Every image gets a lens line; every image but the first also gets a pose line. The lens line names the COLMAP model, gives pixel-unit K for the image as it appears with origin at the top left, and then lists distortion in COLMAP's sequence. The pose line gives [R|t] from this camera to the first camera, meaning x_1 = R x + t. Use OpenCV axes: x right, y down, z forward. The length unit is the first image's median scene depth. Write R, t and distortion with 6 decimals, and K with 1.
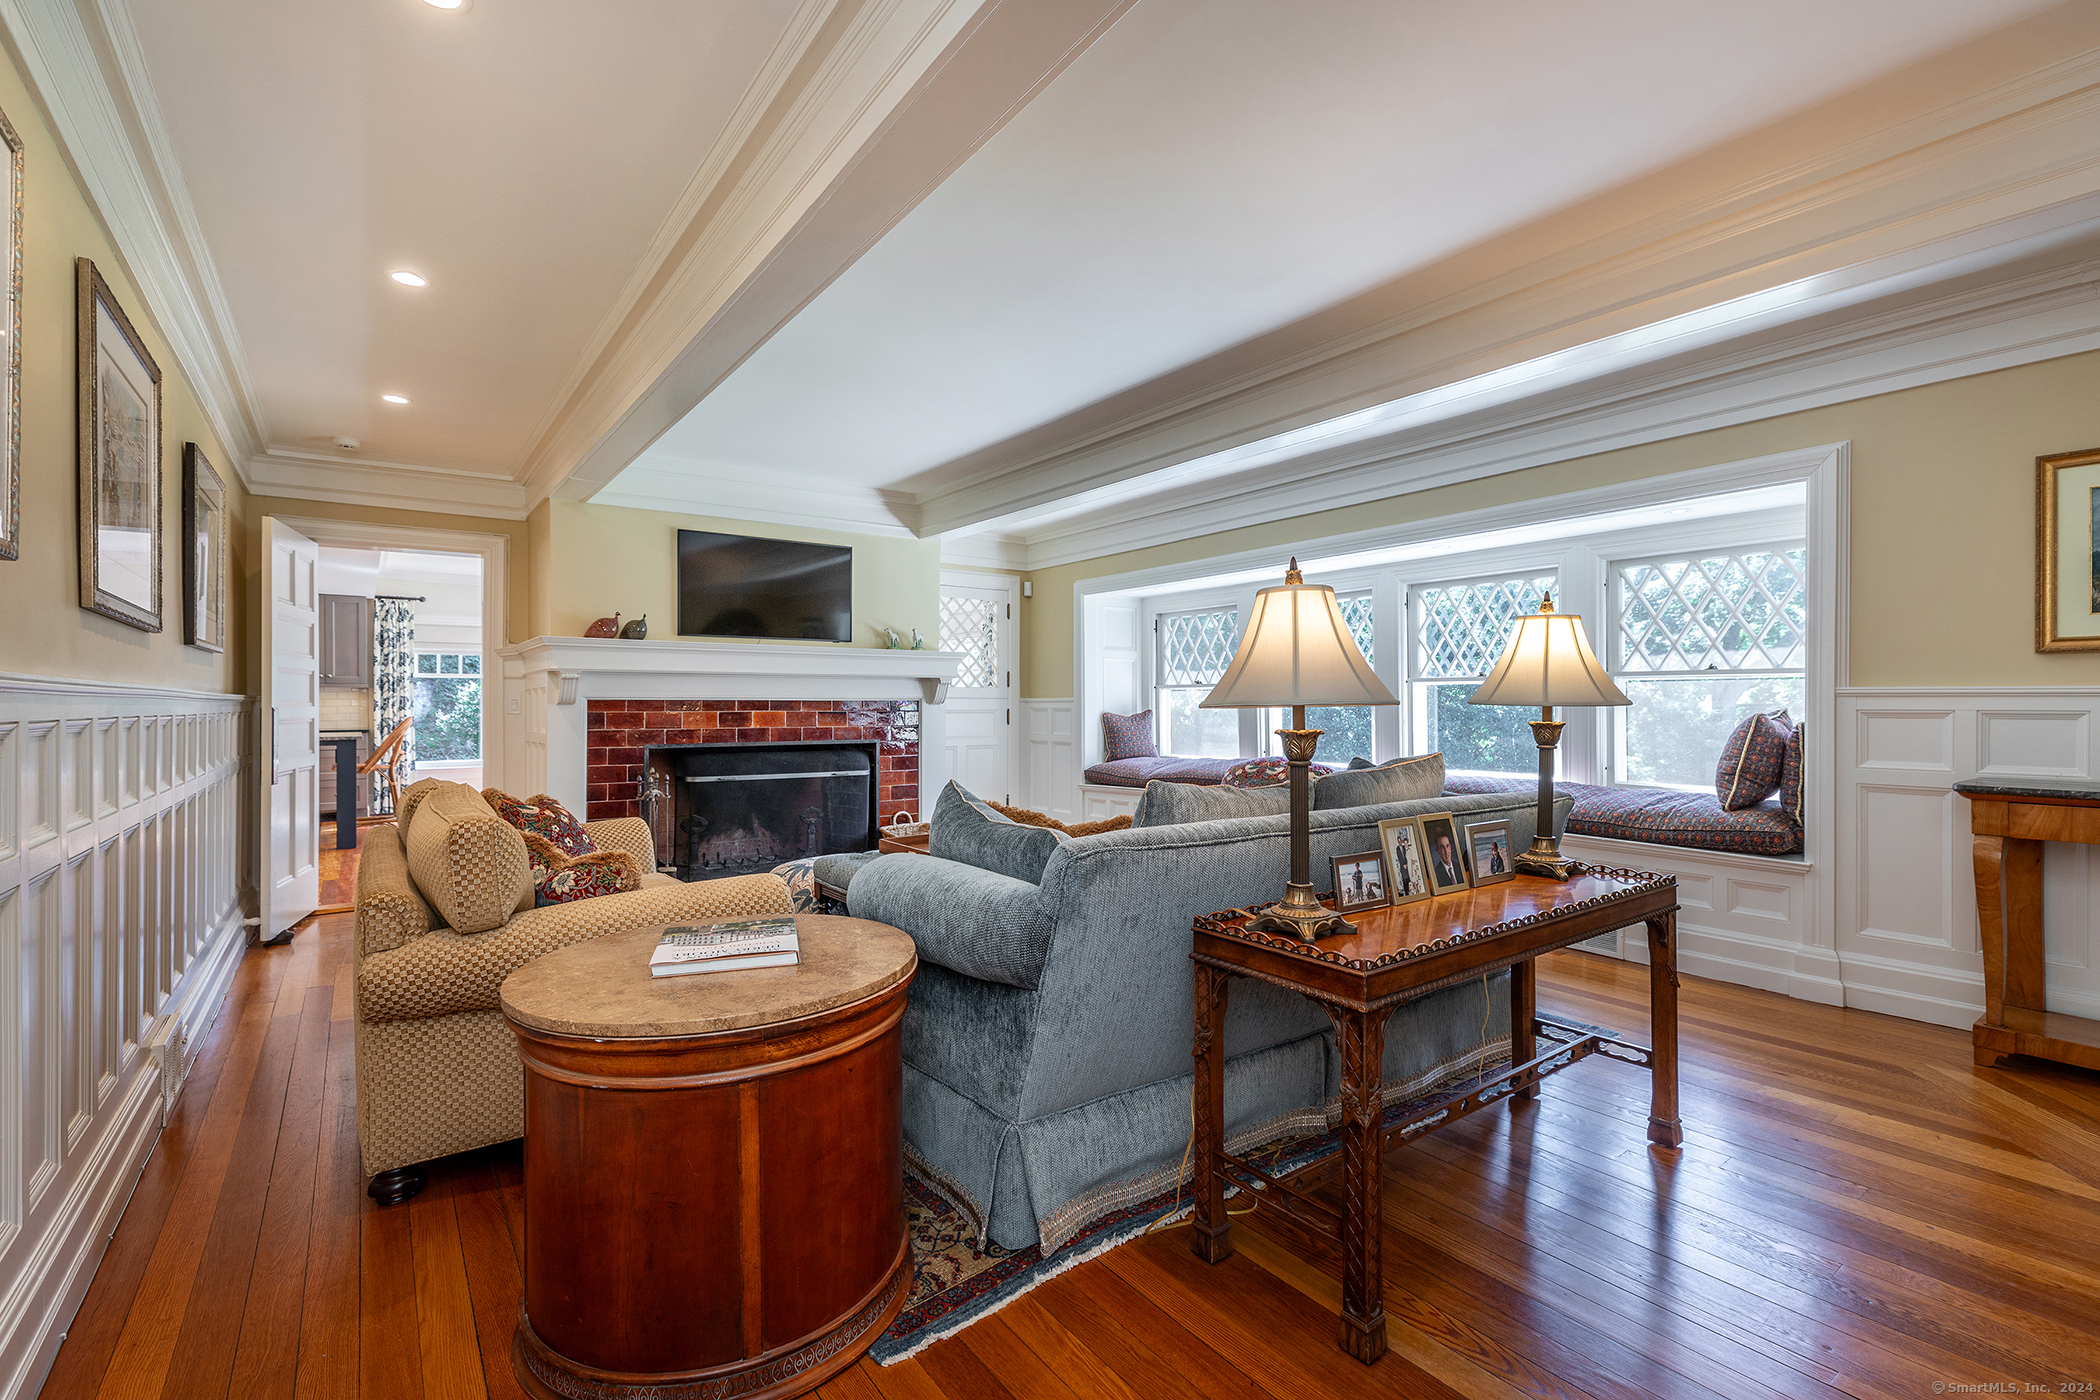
lens RADIAL K [[979.1, 0, 1053.6], [0, 979.1, 699.9], [0, 0, 1]] dist [0.002243, 0.000076]
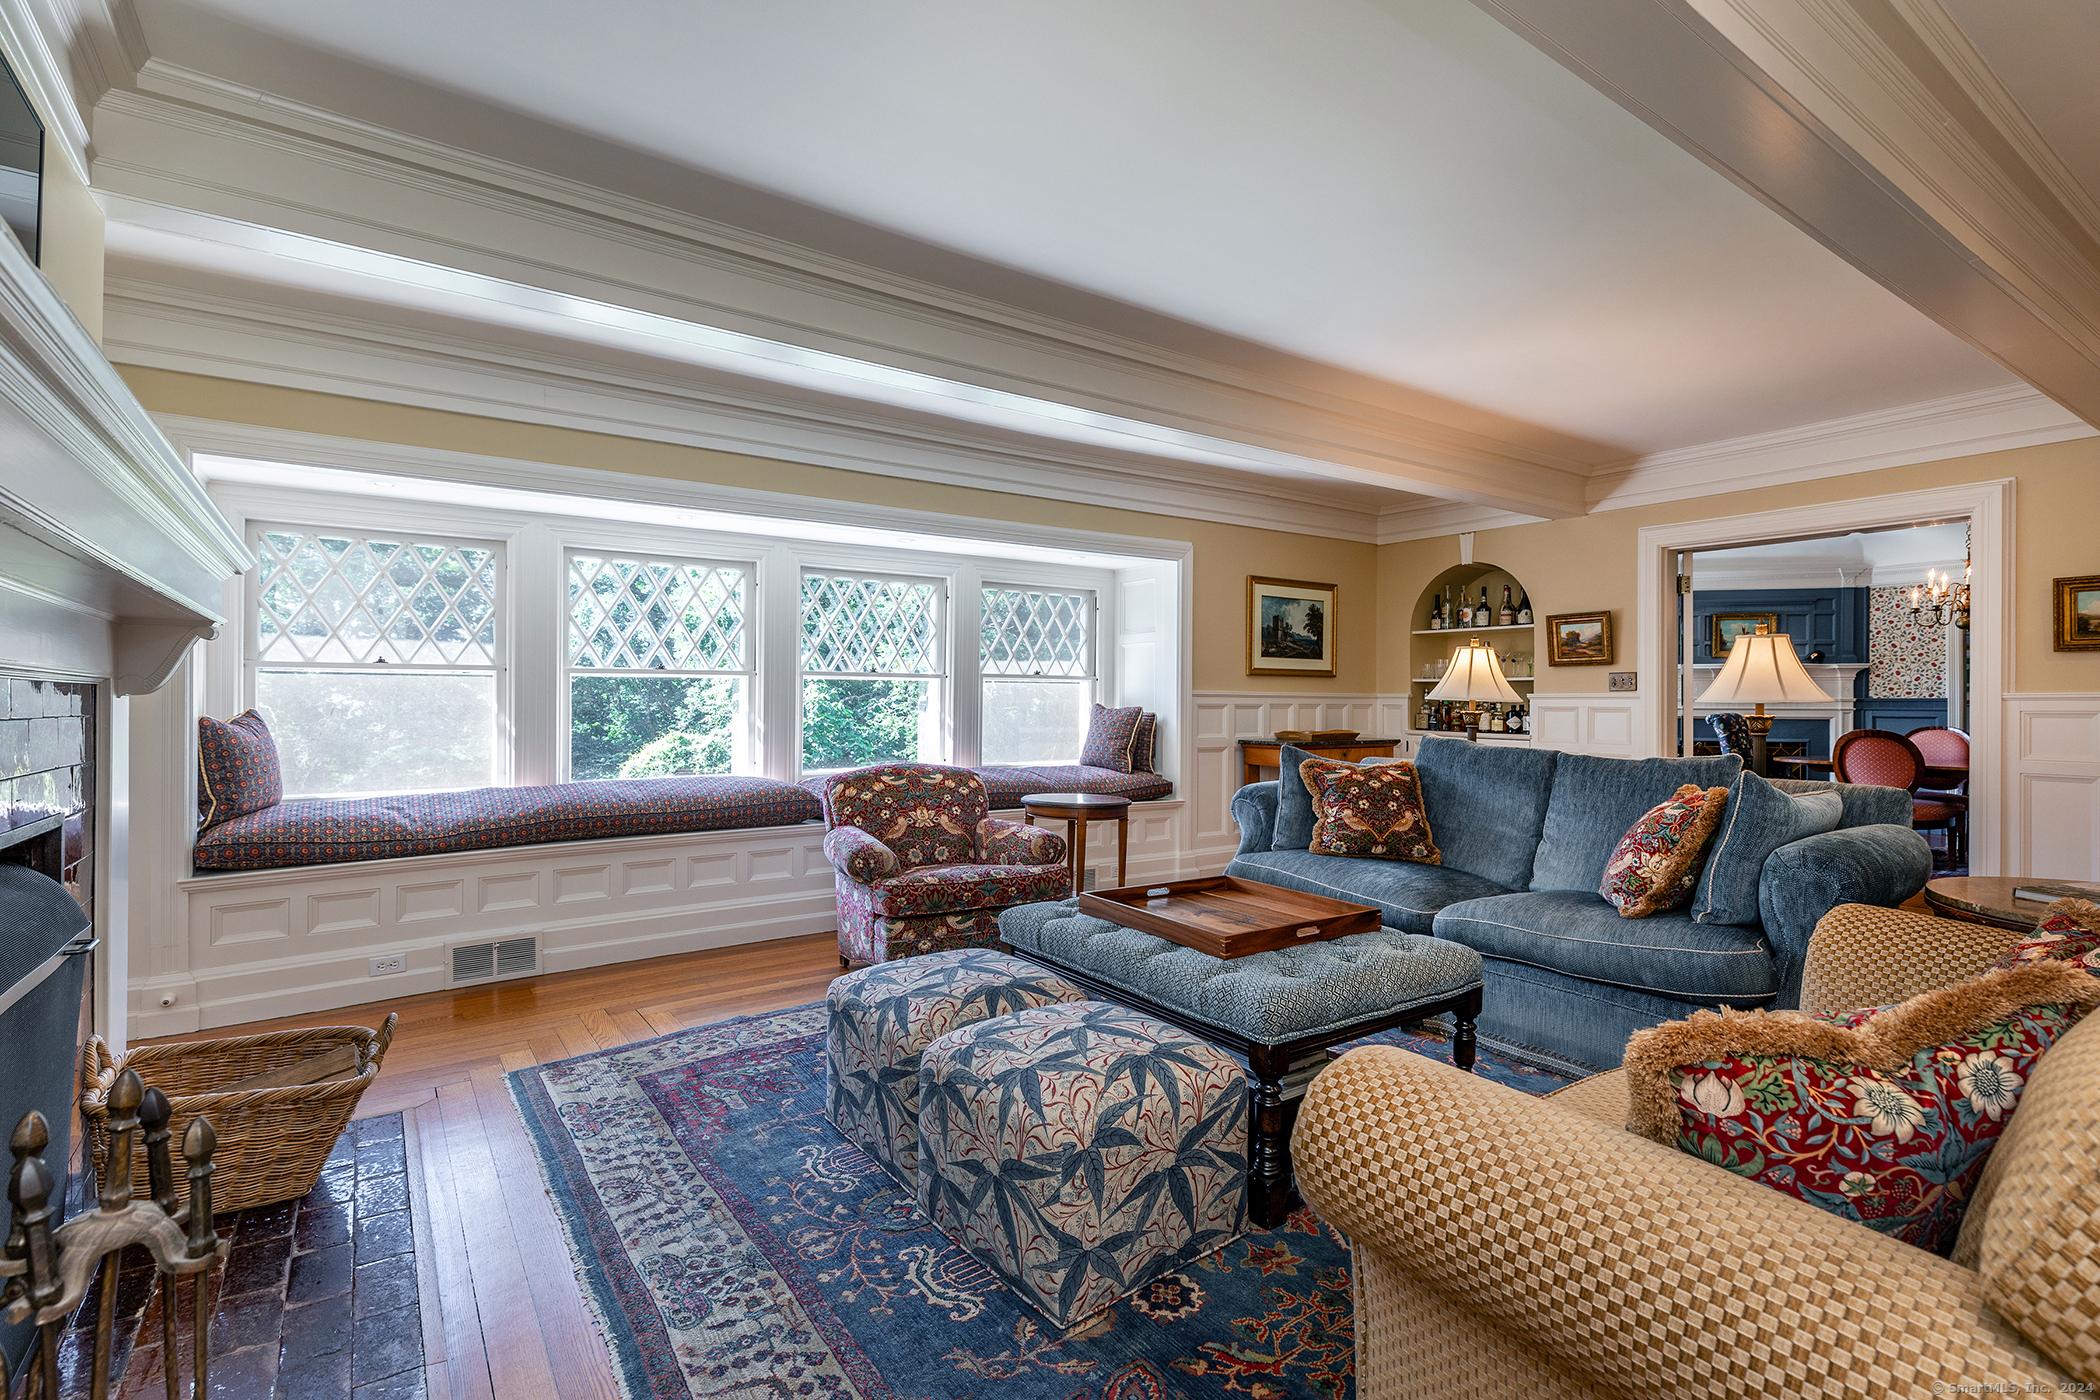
lens RADIAL K [[979.1, 0, 1054.0], [0, 979.1, 699.9], [0, 0, 1]] dist [0.002243, 0.000076]
pose [[-0.012756, 0.001173, 0.999918, -0.670484], [-0.005090, 0.999986, -0.001238, 0.005233], [-0.999906, -0.005105, -0.012750, 0.969595]]
